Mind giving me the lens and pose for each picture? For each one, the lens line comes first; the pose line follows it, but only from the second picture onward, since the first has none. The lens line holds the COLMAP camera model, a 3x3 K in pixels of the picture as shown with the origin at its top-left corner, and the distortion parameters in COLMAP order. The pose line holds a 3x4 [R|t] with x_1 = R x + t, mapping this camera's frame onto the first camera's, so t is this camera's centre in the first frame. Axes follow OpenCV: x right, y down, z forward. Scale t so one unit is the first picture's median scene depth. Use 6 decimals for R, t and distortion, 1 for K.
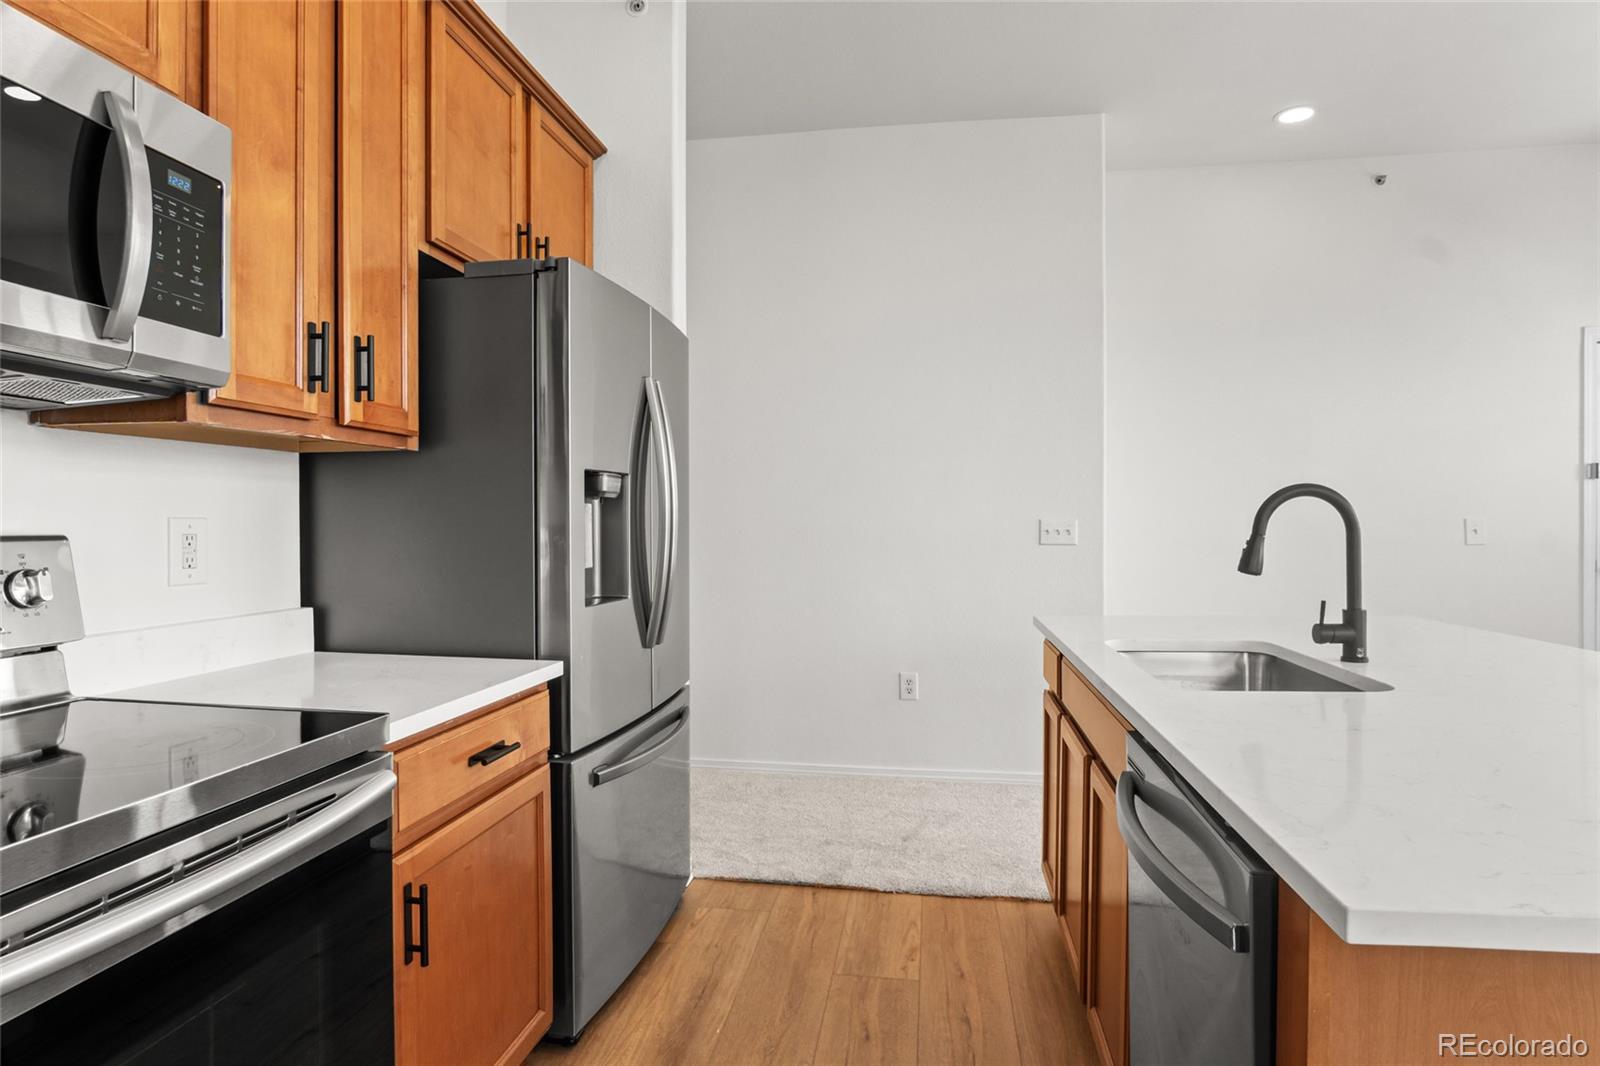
lens RADIAL K [[886.2, 0, 801.9], [0, 886.2, 528.7], [0, 0, 1]] dist [-0.025878, 0.003524]
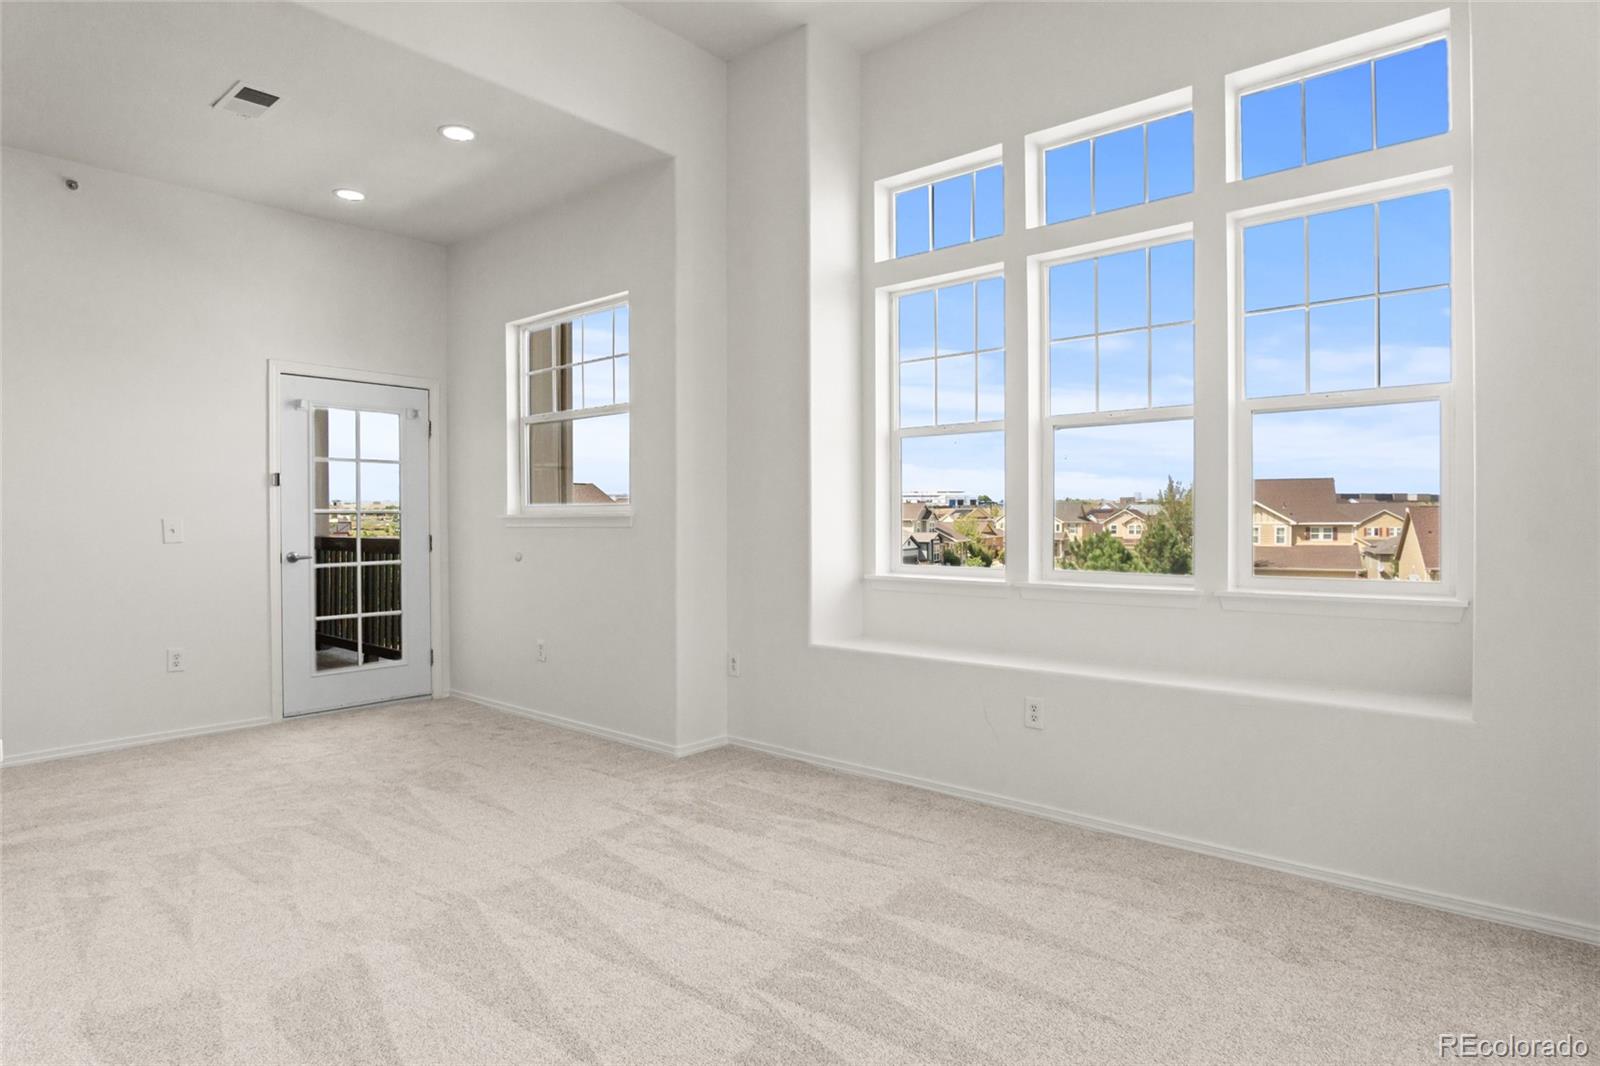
lens RADIAL K [[866.0, 0, 804.3], [0, 866.0, 525.1], [0, 0, 1]] dist [-0.024155, 0.000668]
pose [[0.520335, -0.006025, 0.853941, 0.427278], [0.006569, 0.999974, 0.003053, -0.003489], [-0.853937, 0.004021, 0.520361, -0.379427]]
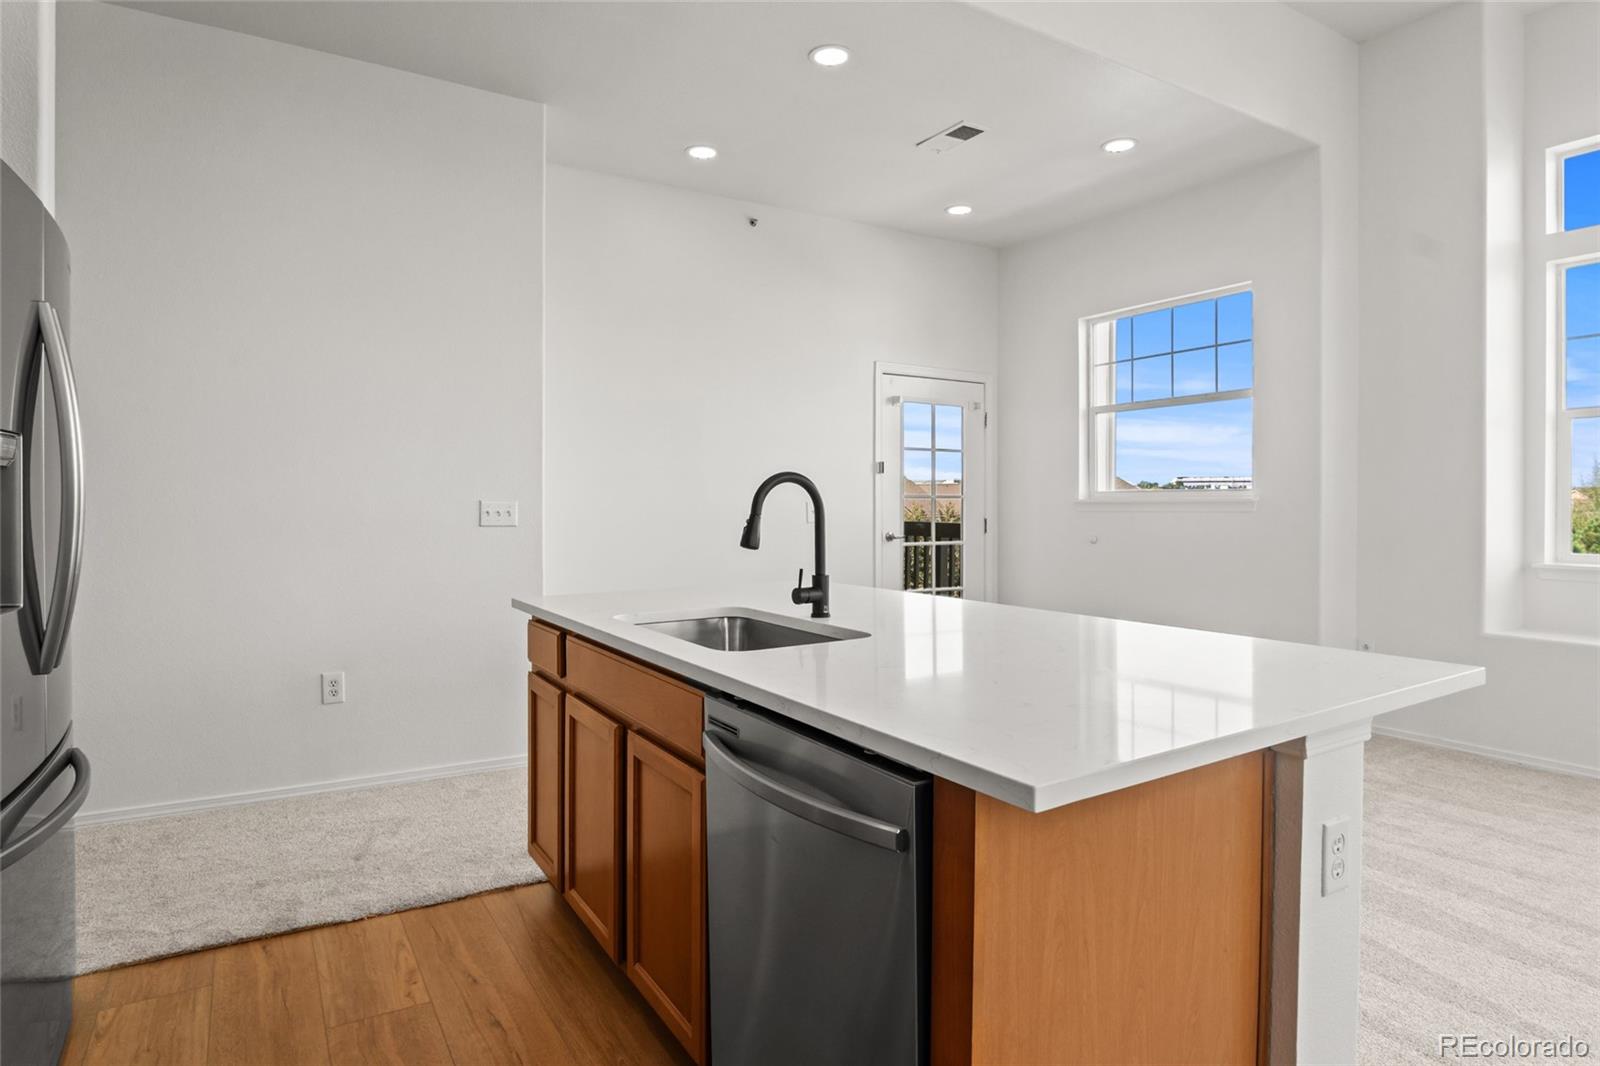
lens RADIAL K [[882.8, 0, 794.2], [0, 882.8, 511.5], [0, 0, 1]] dist [-0.033269, 0.008471]
pose [[0.762285, -0.001145, 0.647241, -0.137652], [0.000349, 0.999999, 0.001359, 0.000757], [-0.647242, -0.000810, 0.762284, 0.052052]]
